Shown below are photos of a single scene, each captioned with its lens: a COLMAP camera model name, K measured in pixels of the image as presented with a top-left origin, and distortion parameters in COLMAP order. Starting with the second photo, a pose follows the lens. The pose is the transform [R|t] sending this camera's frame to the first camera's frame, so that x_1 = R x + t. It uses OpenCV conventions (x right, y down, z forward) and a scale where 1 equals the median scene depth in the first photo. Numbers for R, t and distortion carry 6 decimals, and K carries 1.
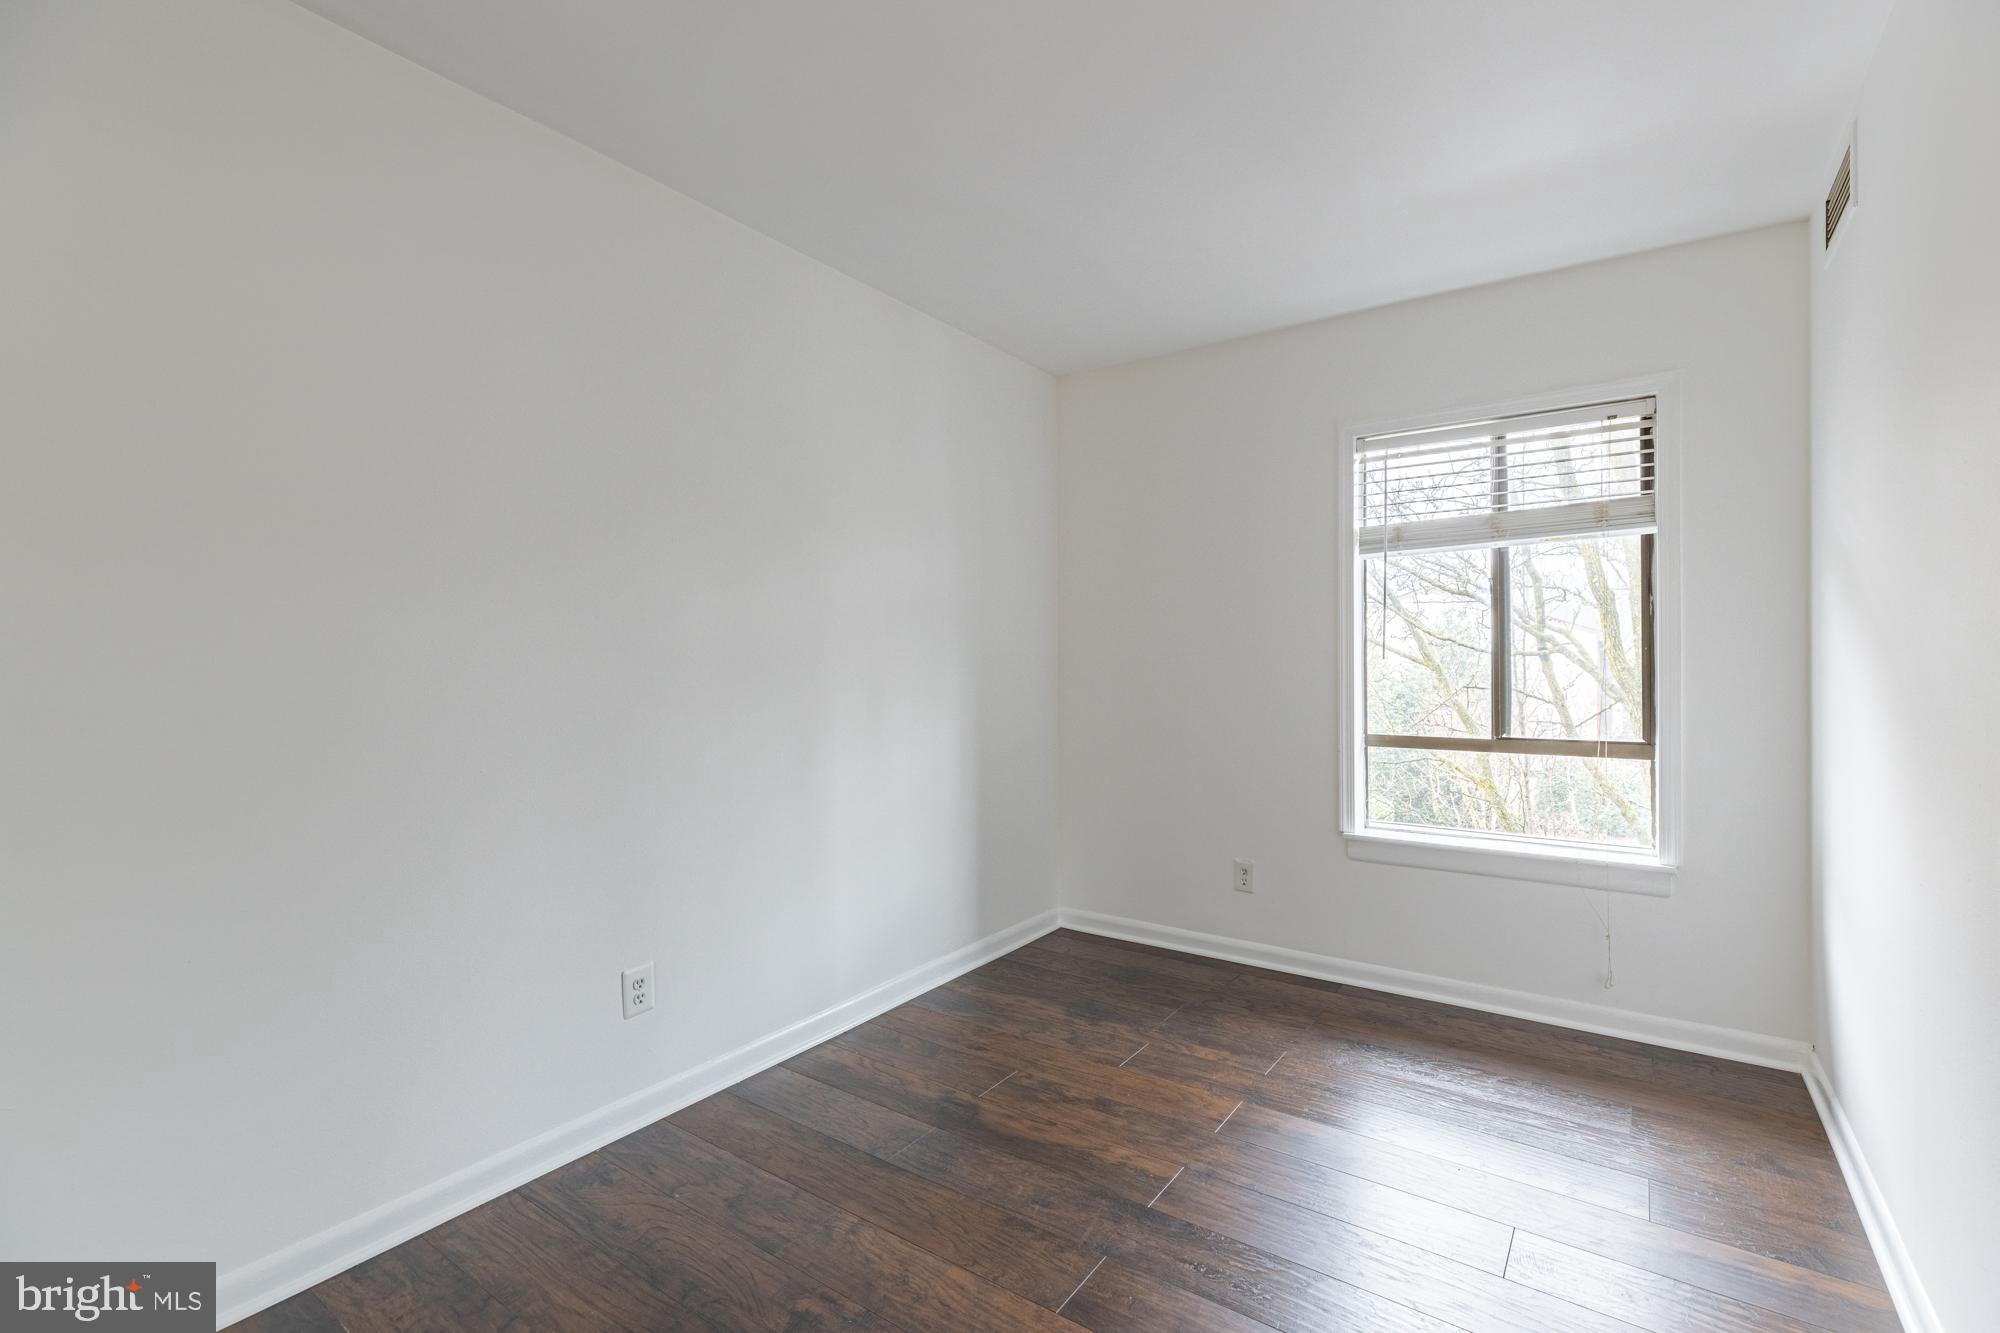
lens RADIAL K [[909.3, 0, 1006.2], [0, 909.3, 666.8], [0, 0, 1]] dist [0.018827, 0.000406]
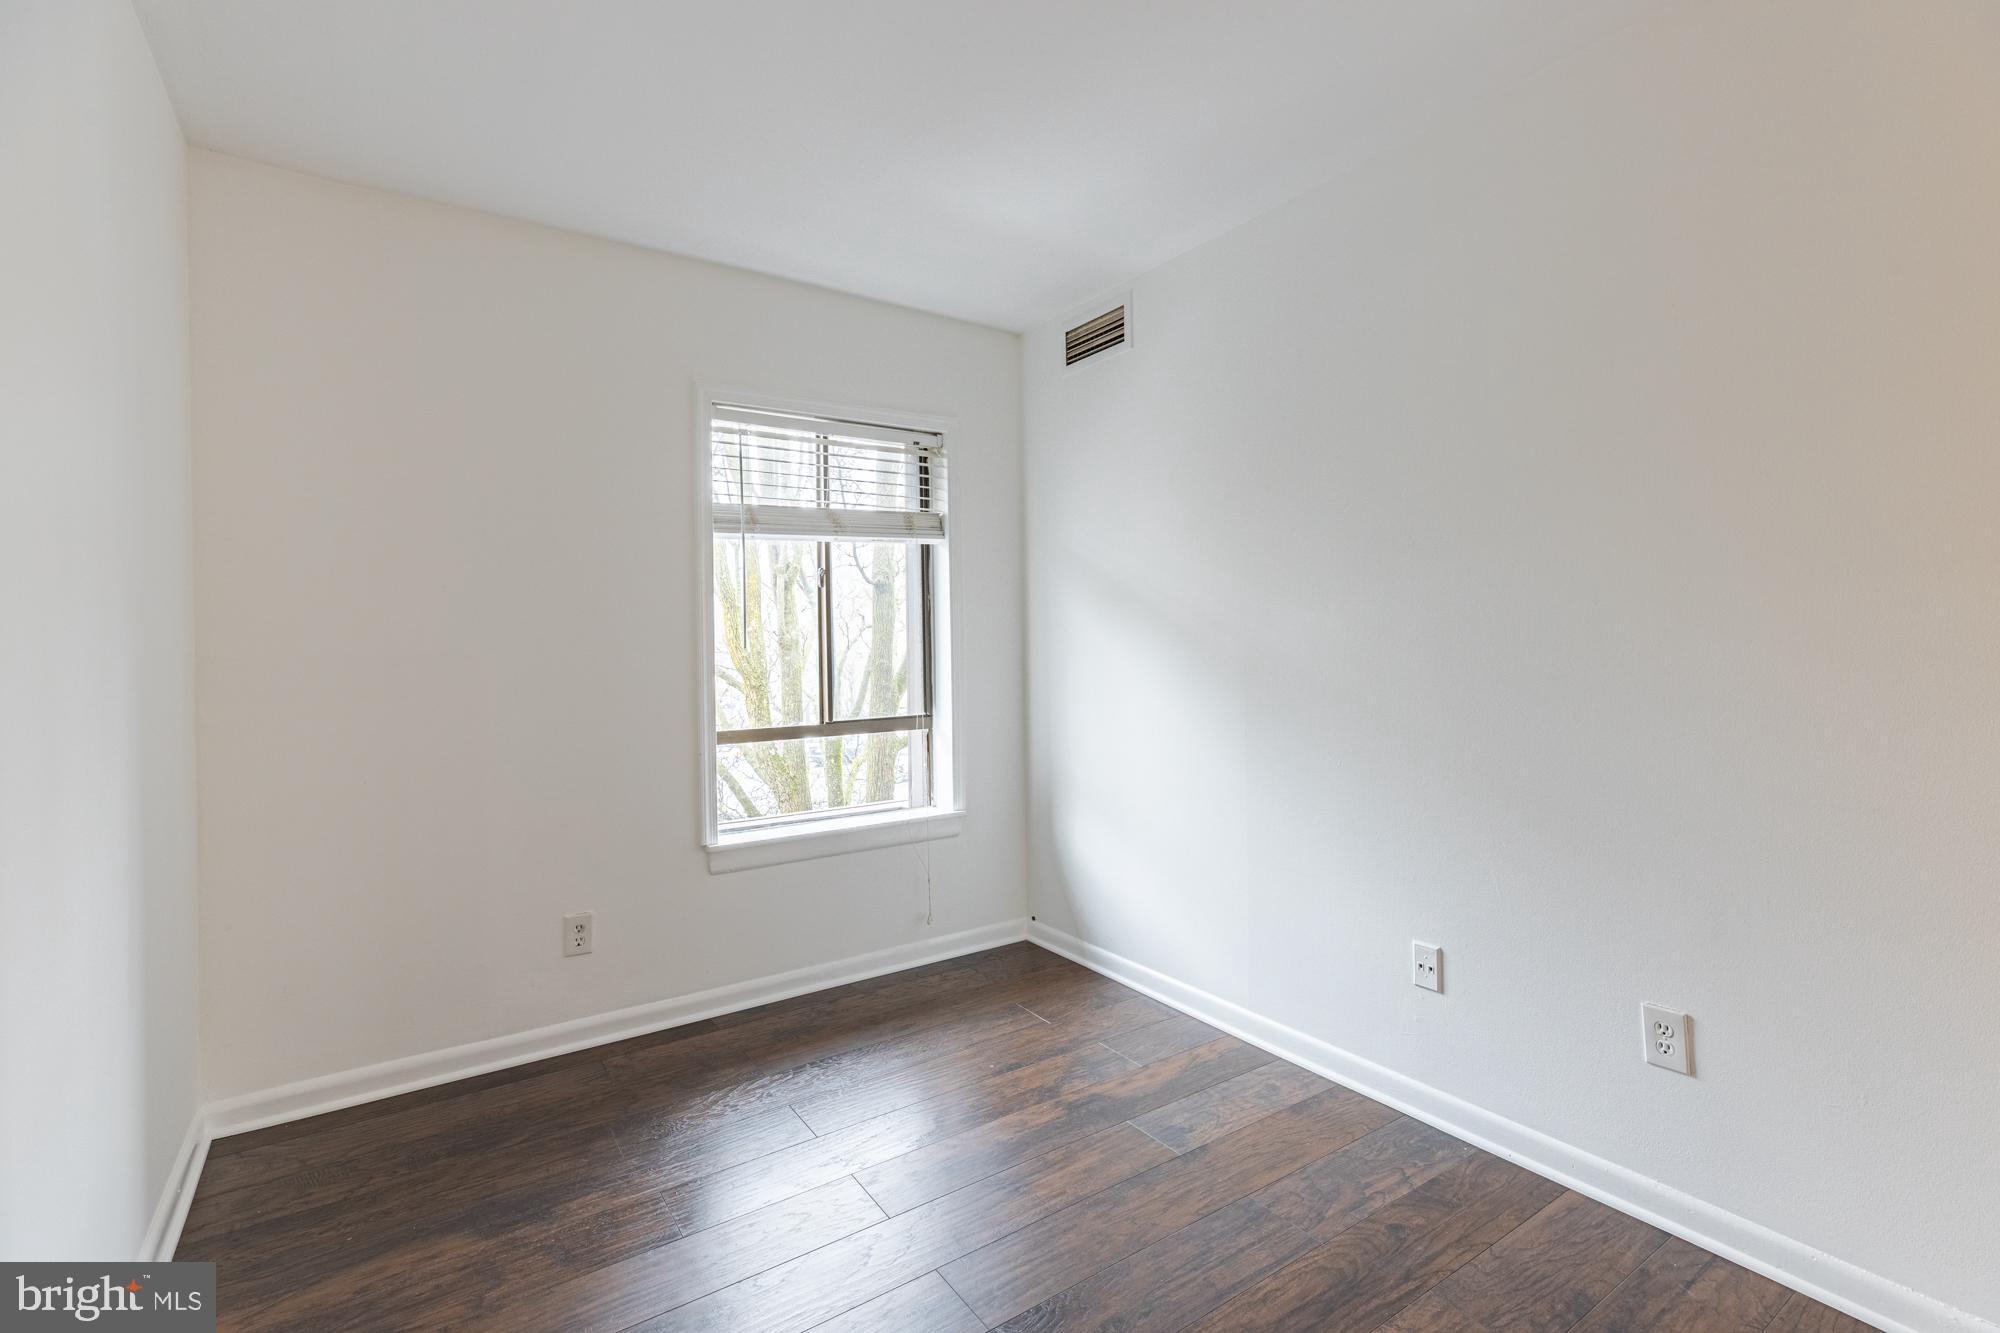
lens RADIAL K [[909.3, 0, 1007.0], [0, 909.3, 645.7], [0, 0, 1]] dist [0.018827, 0.000406]
pose [[0.364418, -0.007942, 0.931201, -0.363724], [0.022816, 0.999740, -0.000402, -0.005237], [-0.930956, 0.021393, 0.364505, 0.427370]]
